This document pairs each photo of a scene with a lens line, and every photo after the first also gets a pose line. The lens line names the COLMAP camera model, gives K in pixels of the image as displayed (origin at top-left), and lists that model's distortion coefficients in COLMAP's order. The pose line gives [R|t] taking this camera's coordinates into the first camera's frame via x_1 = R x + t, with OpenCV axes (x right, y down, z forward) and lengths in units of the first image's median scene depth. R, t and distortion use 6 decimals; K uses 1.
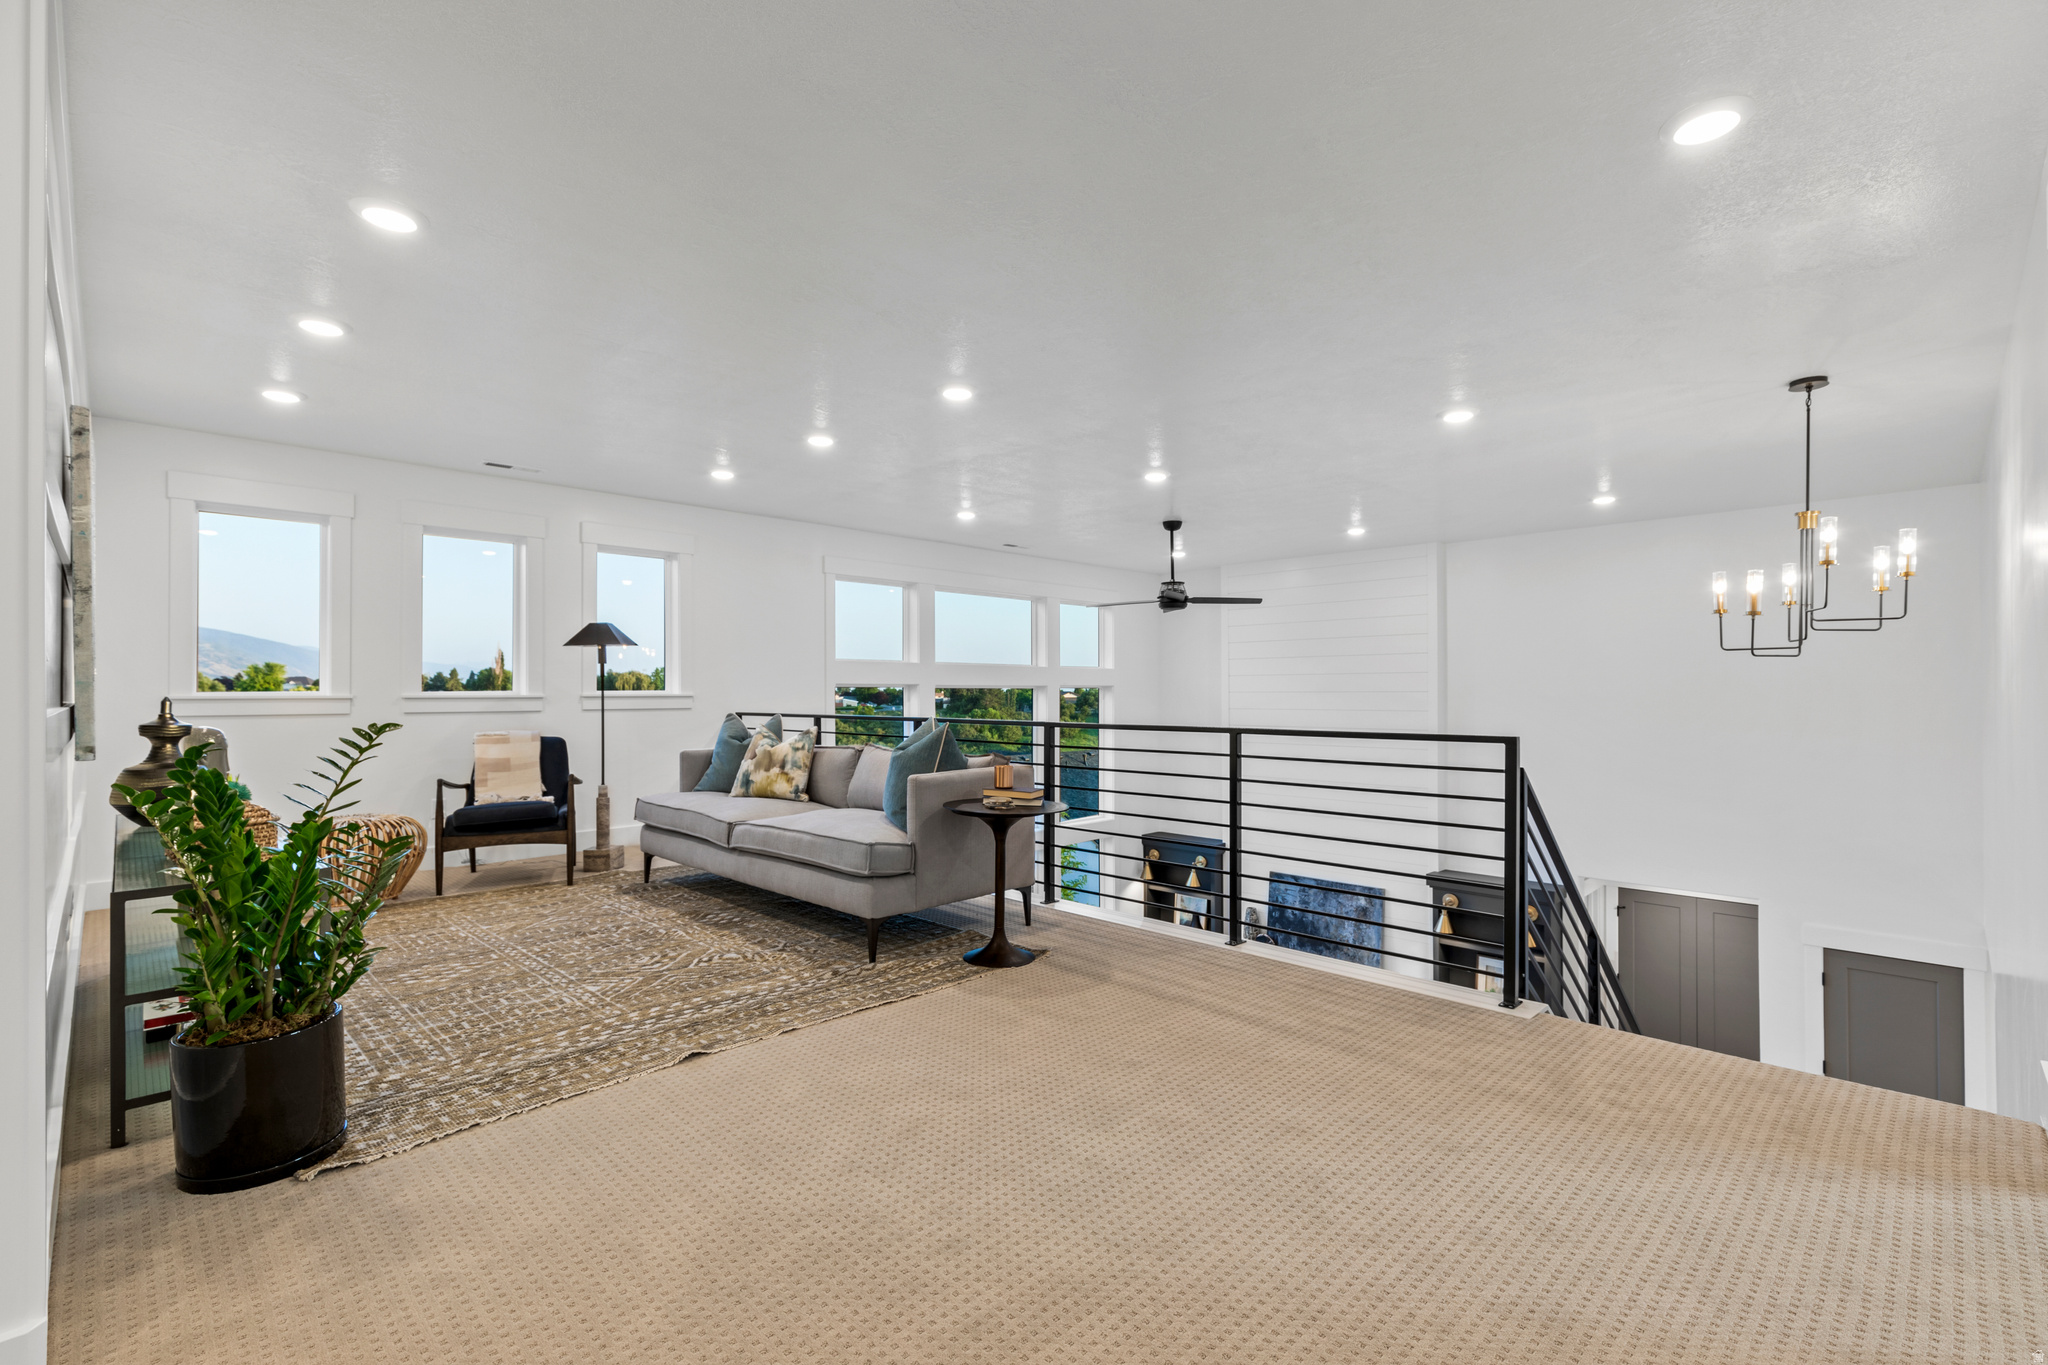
lens RADIAL K [[912.7, 0, 1031.7], [0, 912.7, 687.0], [0, 0, 1]] dist [0.006328, -0.000076]
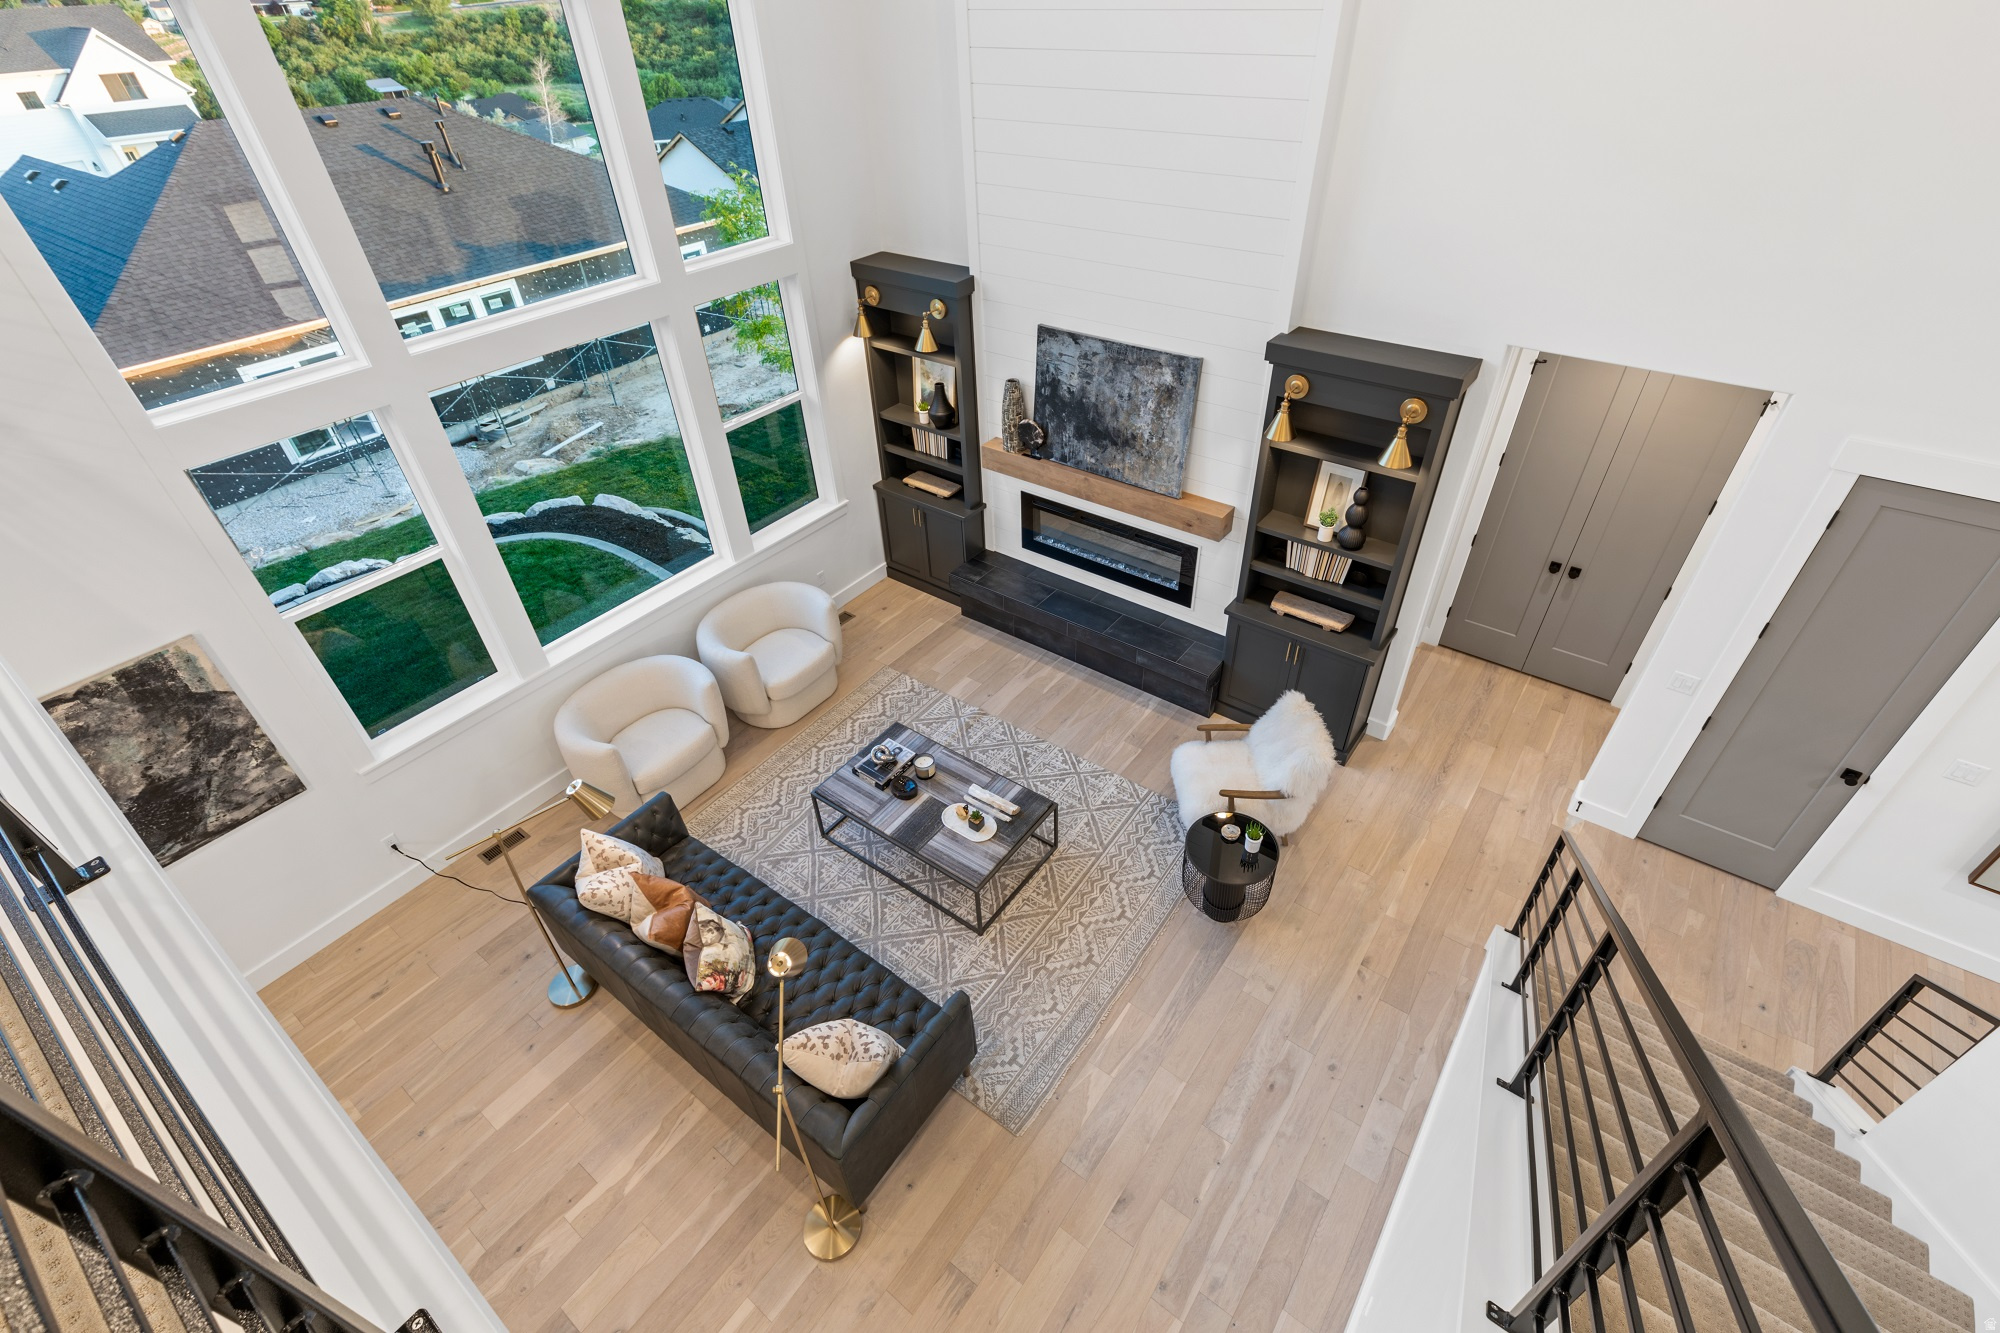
lens RADIAL K [[891.3, 0, 1007.5], [0, 891.3, 670.9], [0, 0, 1]] dist [0.006328, -0.000076]
pose [[0.989689, -0.108751, 0.093217, 0.188657], [0.025902, 0.775950, 0.630262, -0.006841], [-0.140873, -0.621349, 0.770766, 0.448731]]
